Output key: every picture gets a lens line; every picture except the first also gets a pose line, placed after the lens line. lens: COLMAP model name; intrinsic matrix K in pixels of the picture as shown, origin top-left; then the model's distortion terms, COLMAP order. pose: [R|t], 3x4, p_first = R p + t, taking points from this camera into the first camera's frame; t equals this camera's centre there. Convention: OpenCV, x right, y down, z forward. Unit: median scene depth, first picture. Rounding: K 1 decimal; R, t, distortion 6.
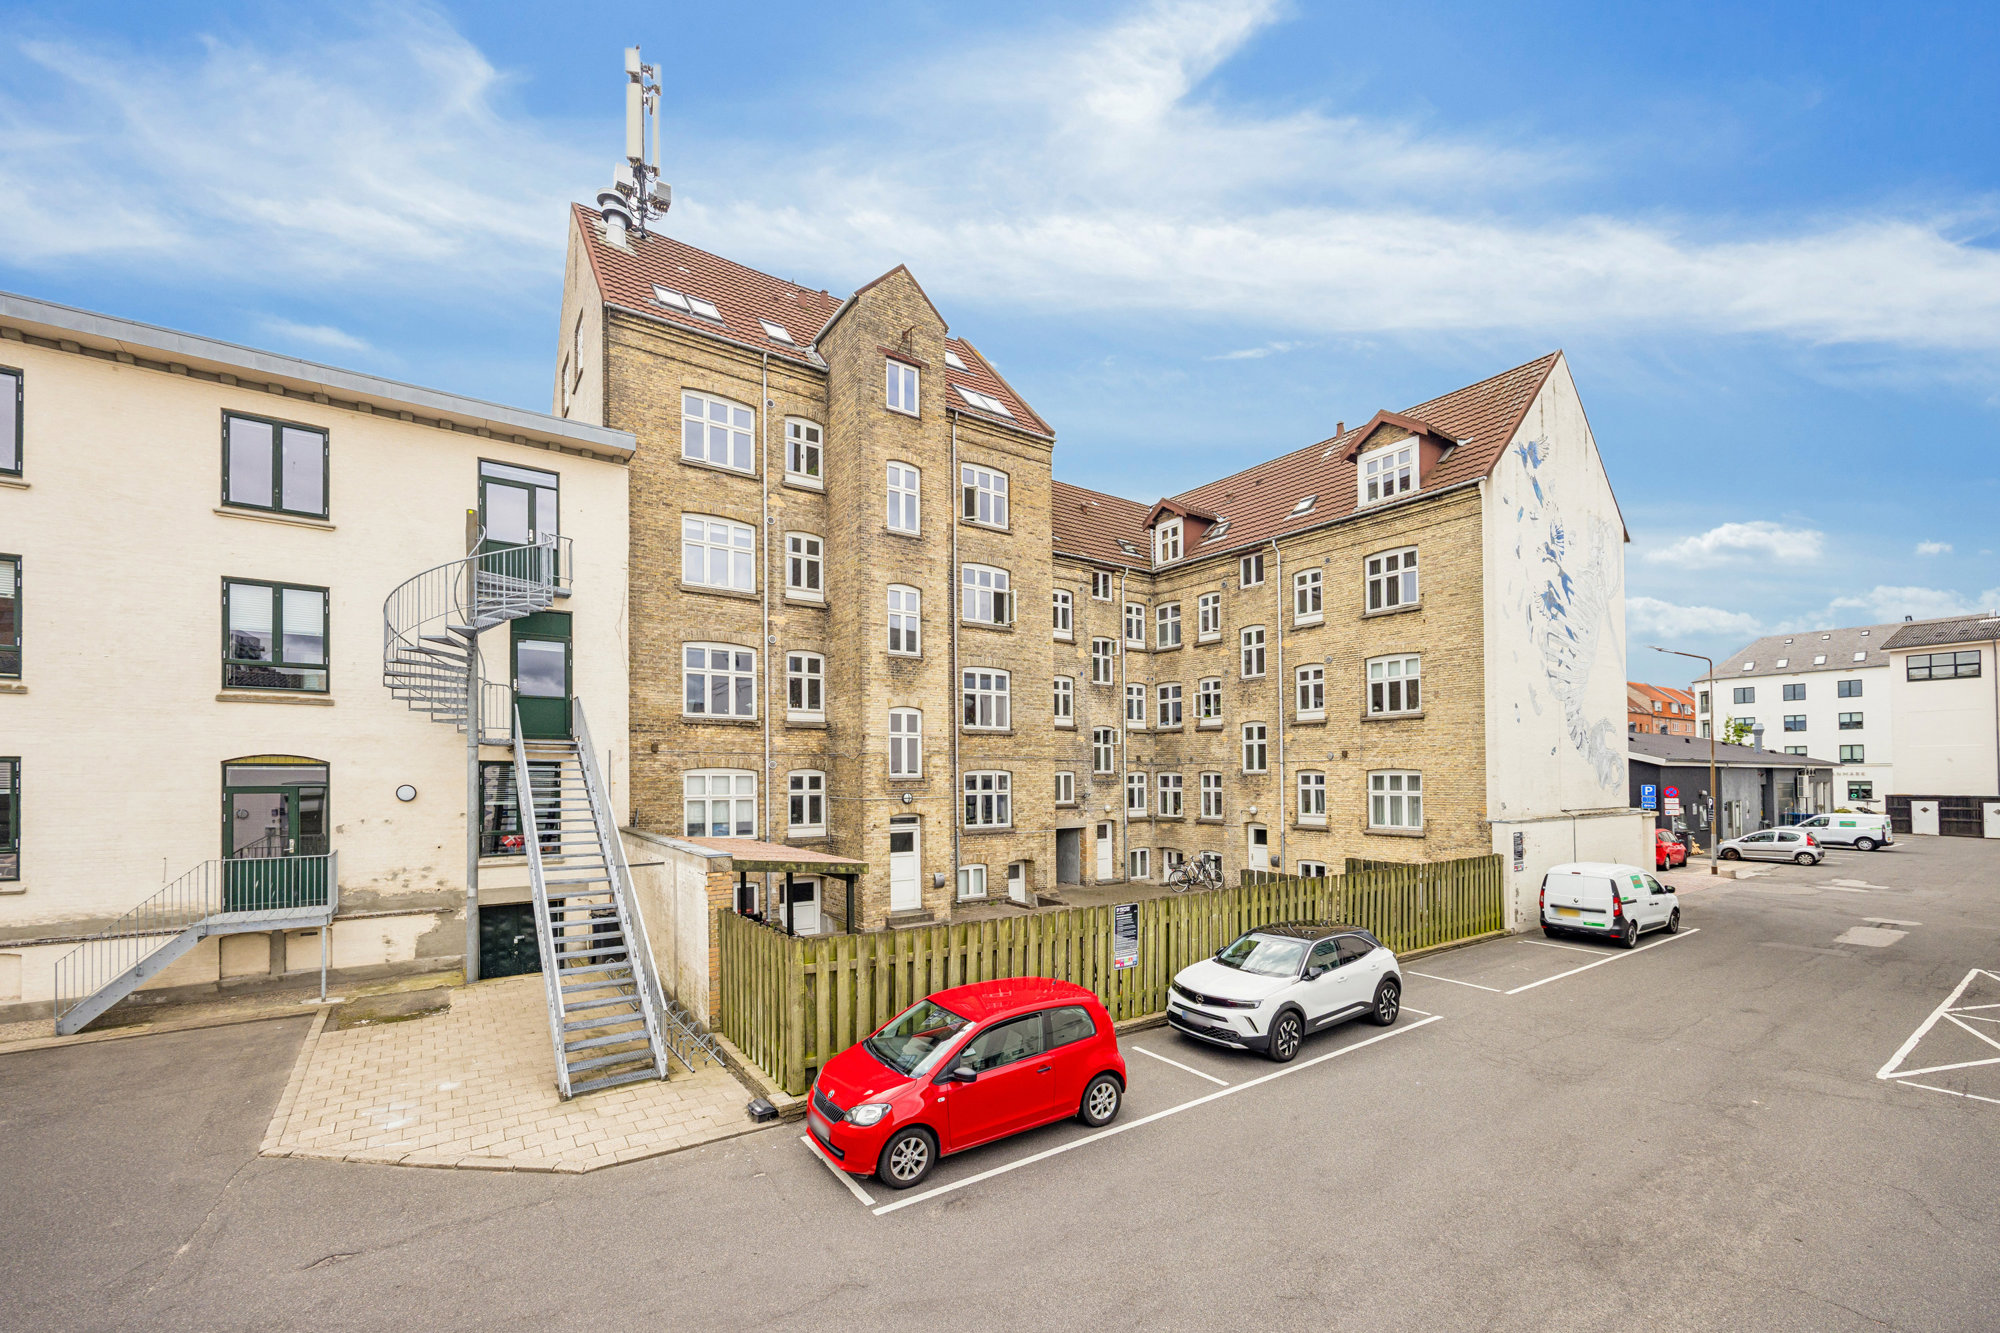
lens RADIAL K [[776.0, 0, 1002.8], [0, 776.0, 632.5], [0, 0, 1]] dist [0.000968, -0.000007]
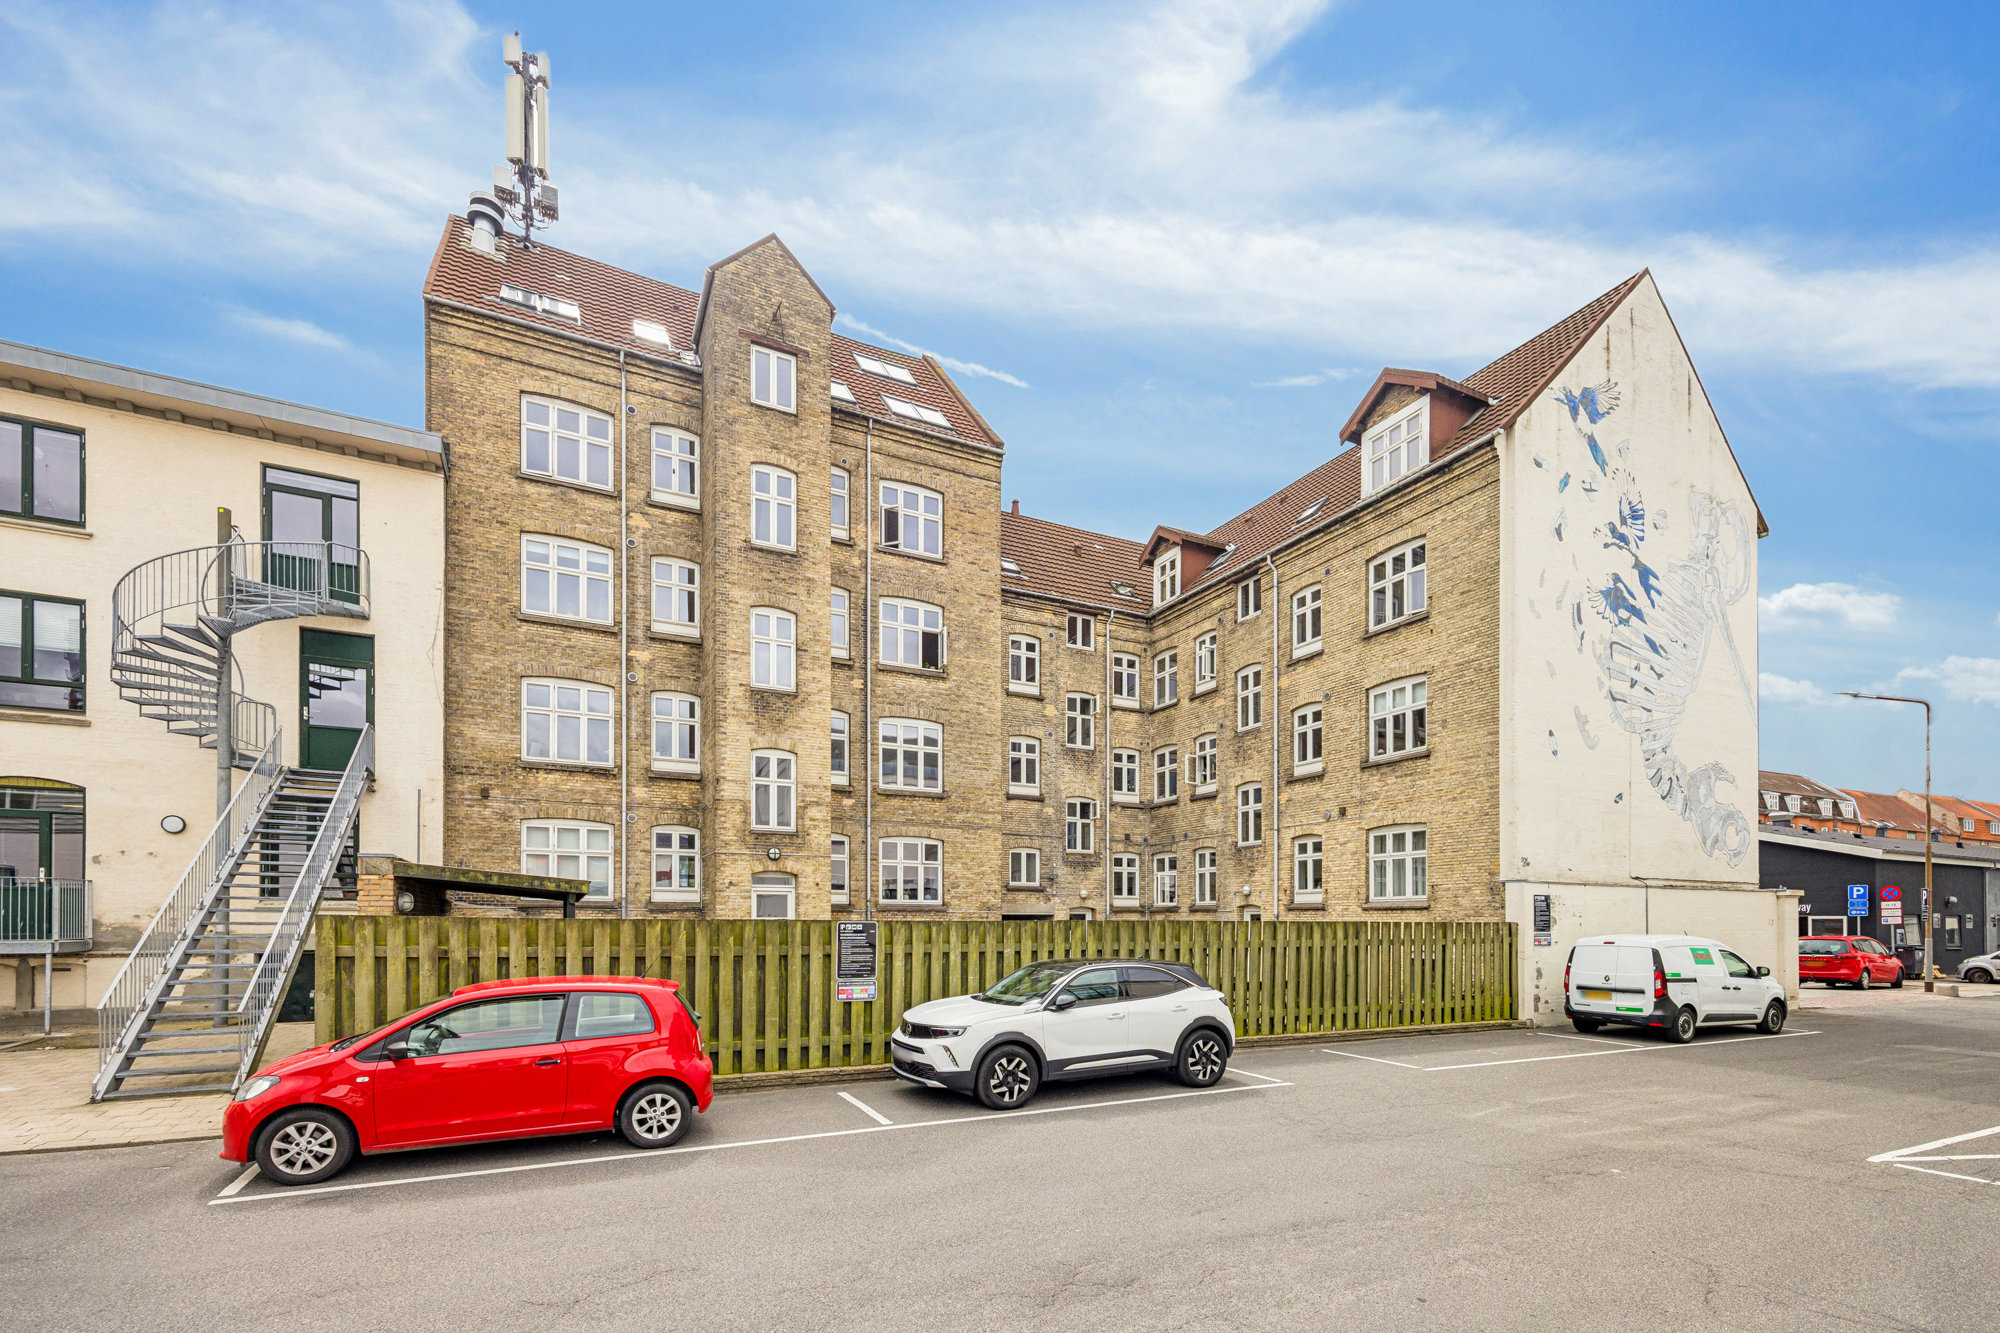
lens RADIAL K [[865.1, 0, 1006.2], [0, 865.1, 773.0], [0, 0, 1]] dist [0.011685, 0.000097]
pose [[0.989814, -0.017628, -0.141270, 0.246098], [0.019897, 0.999694, 0.014664, 0.106152], [0.140968, -0.017326, 0.989863, 0.084074]]
